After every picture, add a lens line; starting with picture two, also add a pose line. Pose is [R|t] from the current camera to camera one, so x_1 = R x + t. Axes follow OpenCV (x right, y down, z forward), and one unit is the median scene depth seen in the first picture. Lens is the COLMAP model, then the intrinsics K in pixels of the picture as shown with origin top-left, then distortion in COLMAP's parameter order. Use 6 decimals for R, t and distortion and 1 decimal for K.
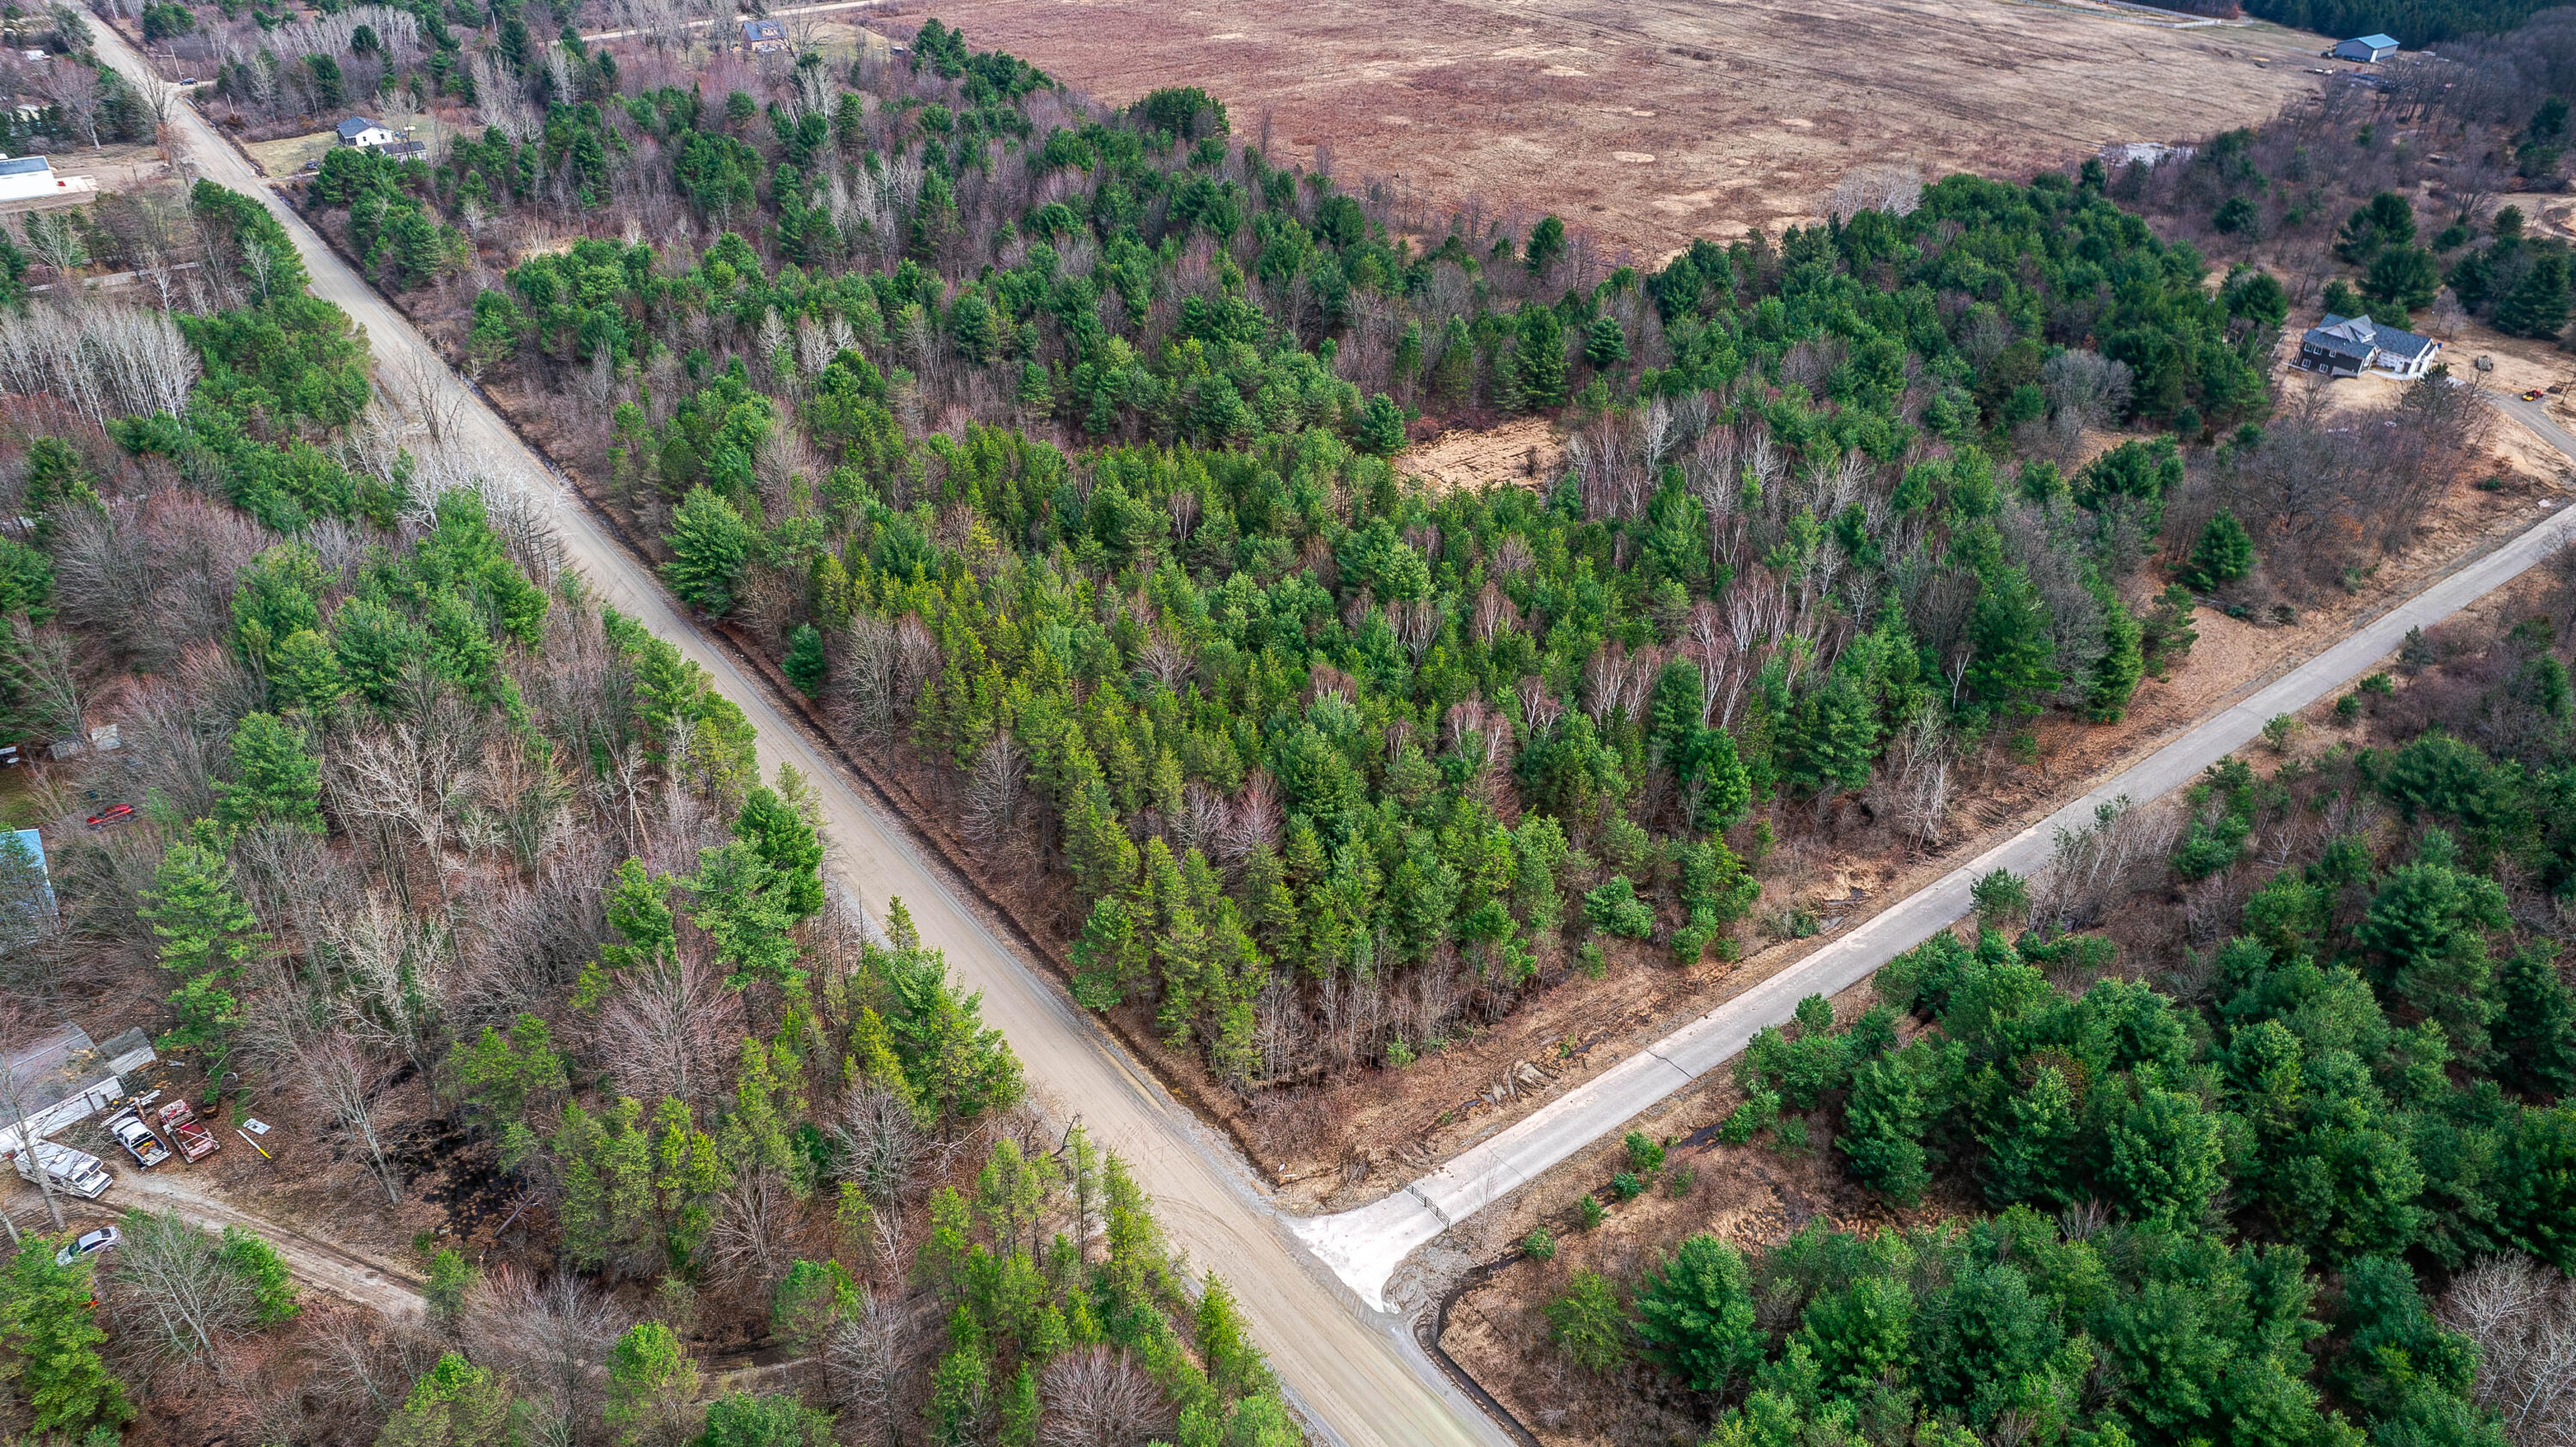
lens RADIAL K [[1685.3, 0, 1307.8], [0, 1685.3, 679.9], [0, 0, 1]] dist [-0.083203, 0.080424]
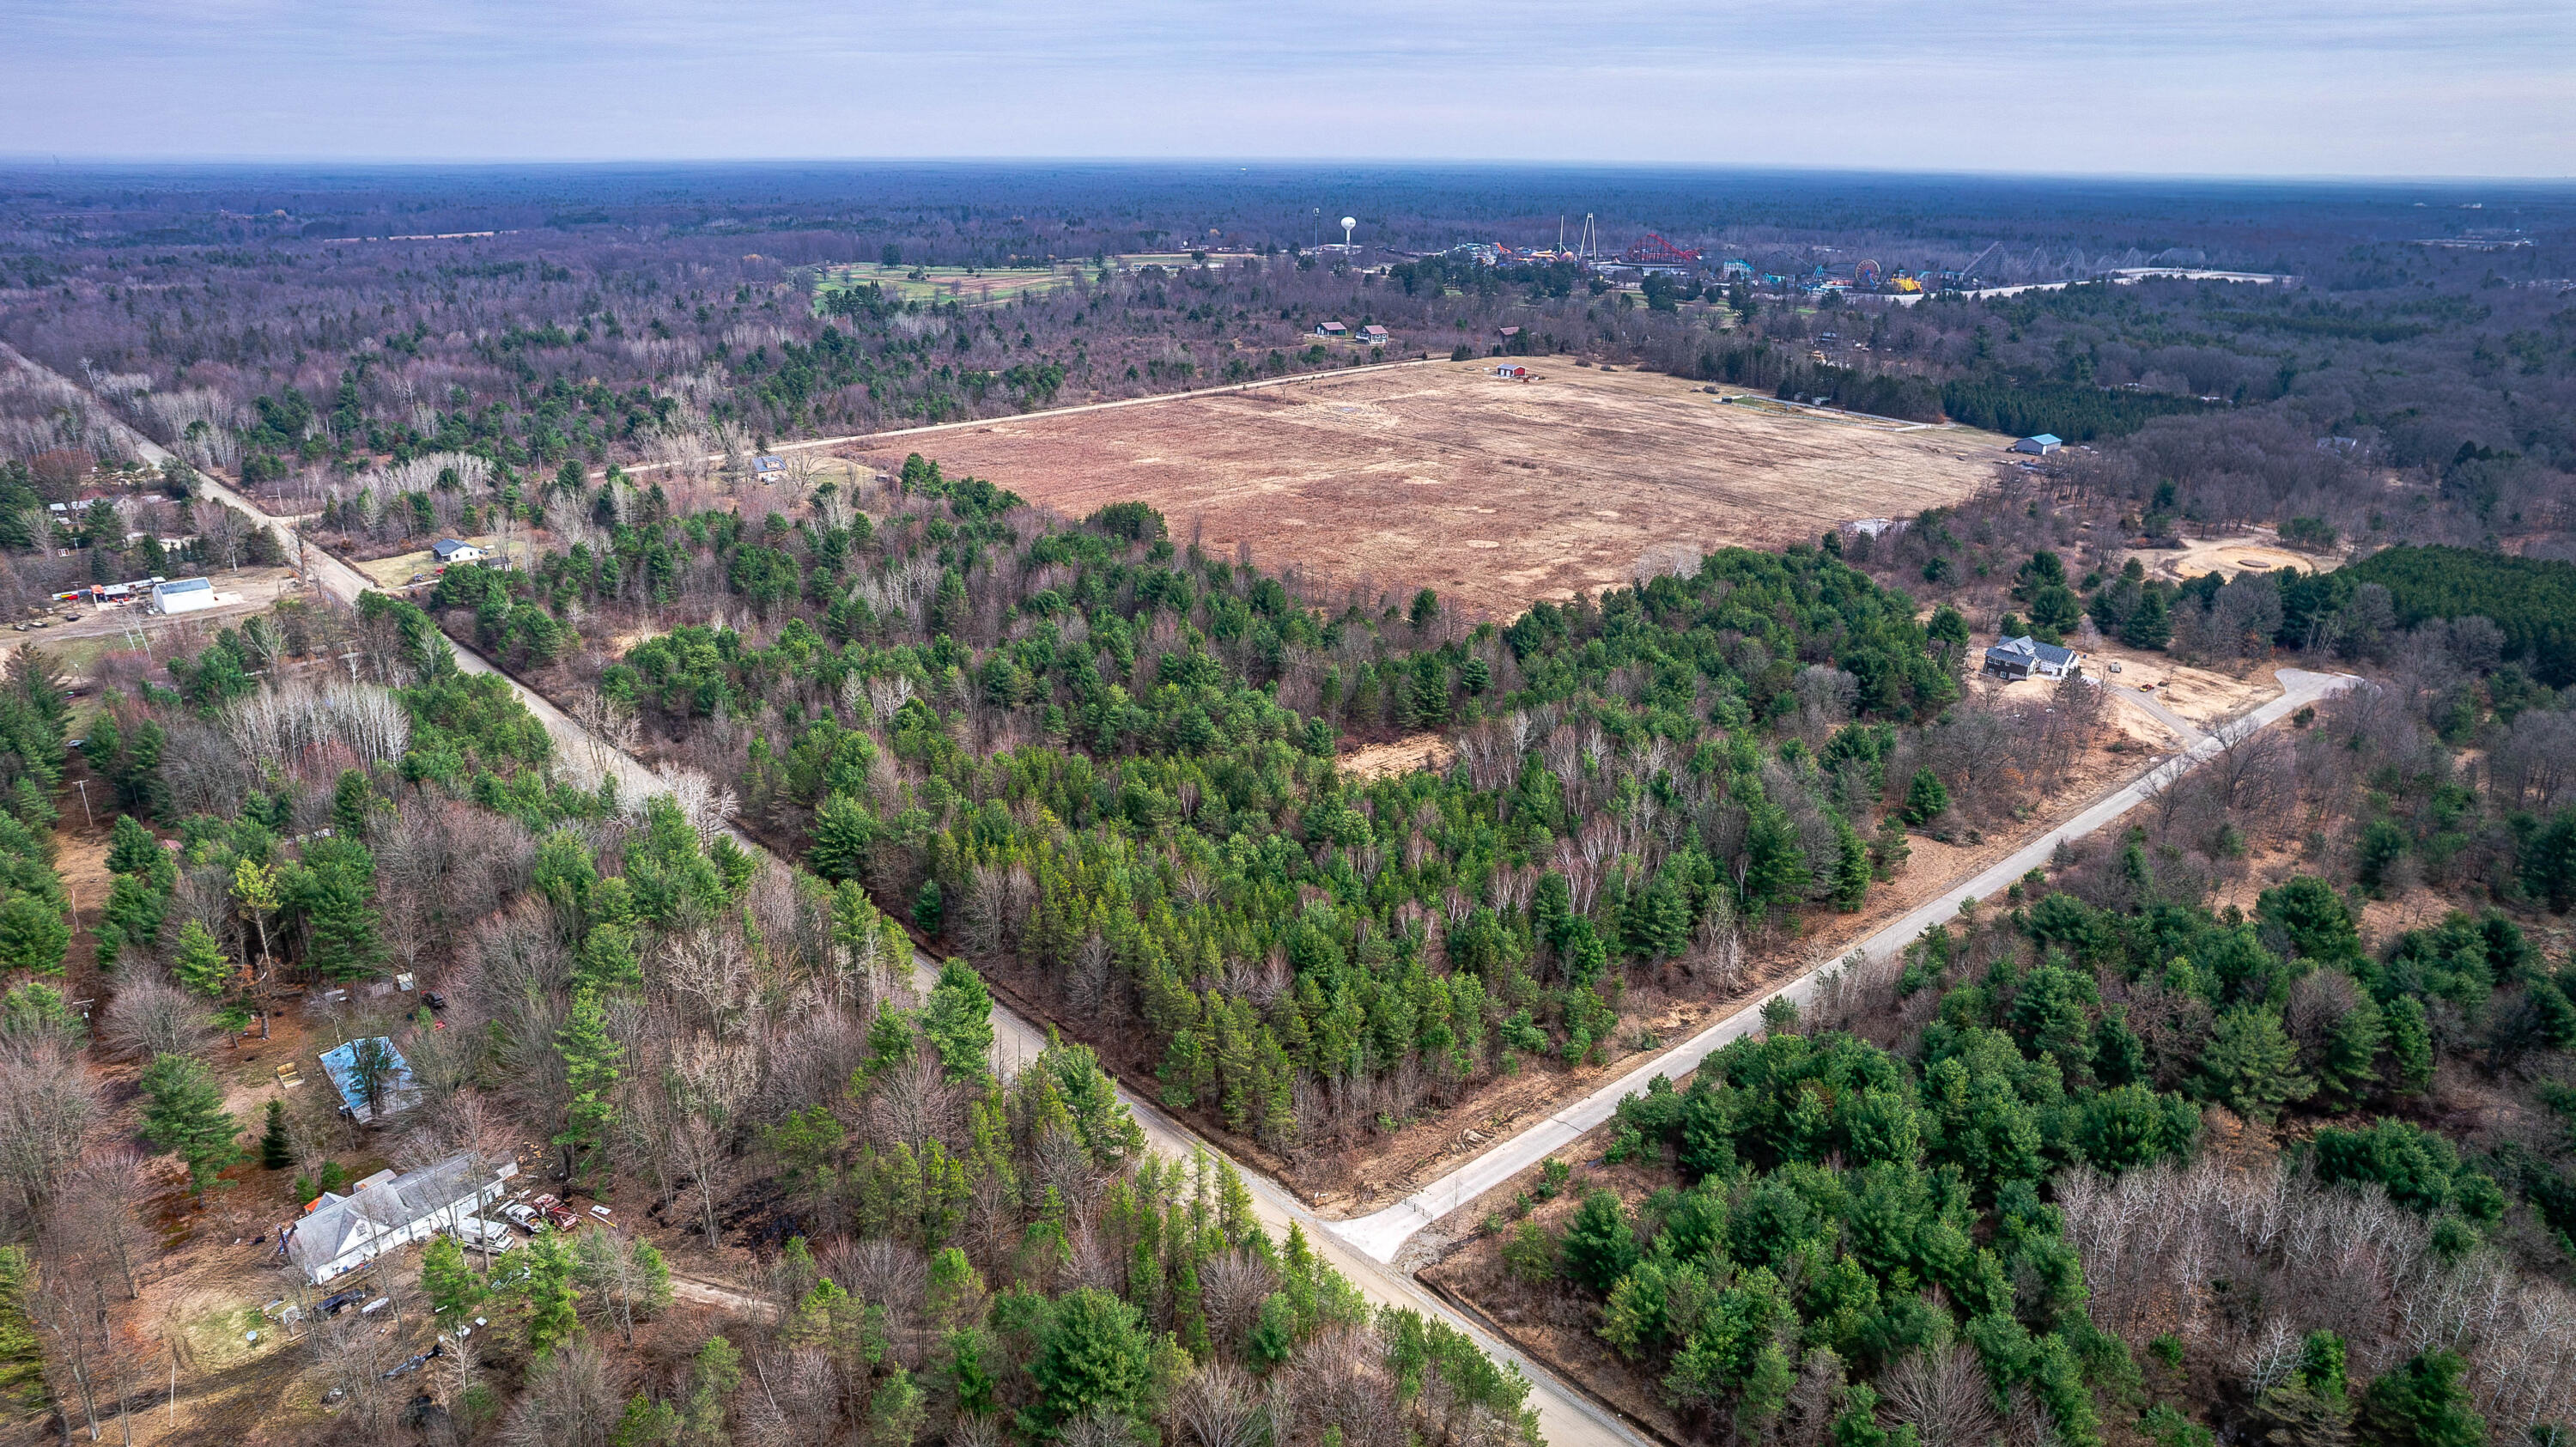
lens RADIAL K [[1685.3, 0, 1307.8], [0, 1685.3, 679.9], [0, 0, 1]] dist [-0.083203, 0.080424]
pose [[0.995551, -0.035734, 0.087189, -0.093275], [0.054678, 0.972663, -0.225691, 0.123618], [-0.076740, 0.229454, 0.970289, -0.373644]]
